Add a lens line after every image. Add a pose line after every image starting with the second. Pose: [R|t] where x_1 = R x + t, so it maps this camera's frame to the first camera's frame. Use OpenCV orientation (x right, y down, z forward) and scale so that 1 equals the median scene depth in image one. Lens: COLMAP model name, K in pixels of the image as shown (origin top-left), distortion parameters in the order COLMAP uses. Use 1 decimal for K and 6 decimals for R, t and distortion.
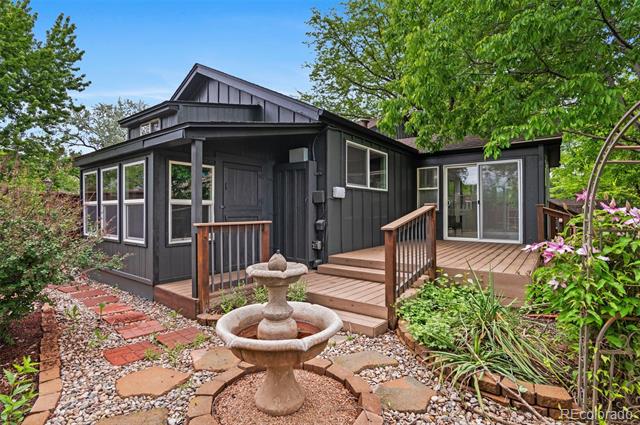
lens RADIAL K [[316.6, 0, 320.0], [0, 316.6, 212.5], [0, 0, 1]] dist [-0.016145, 0.000205]
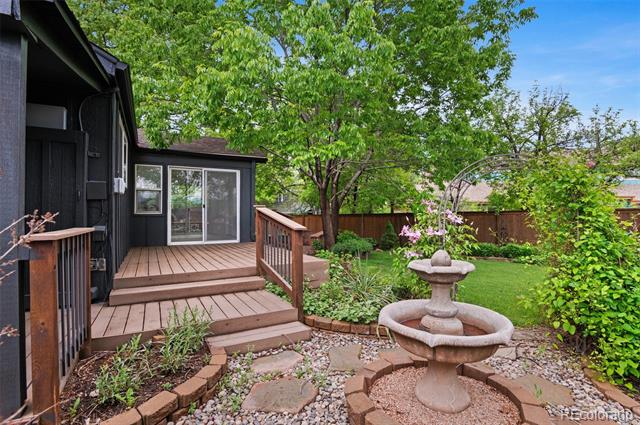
lens RADIAL K [[316.6, 0, 320.0], [0, 316.6, 212.5], [0, 0, 1]] dist [-0.016145, 0.000205]
pose [[0.413357, 0.009191, 0.910523, -0.283444], [0.010609, 0.999833, -0.014909, 0.008183], [-0.910507, 0.015822, 0.413191, 0.226929]]
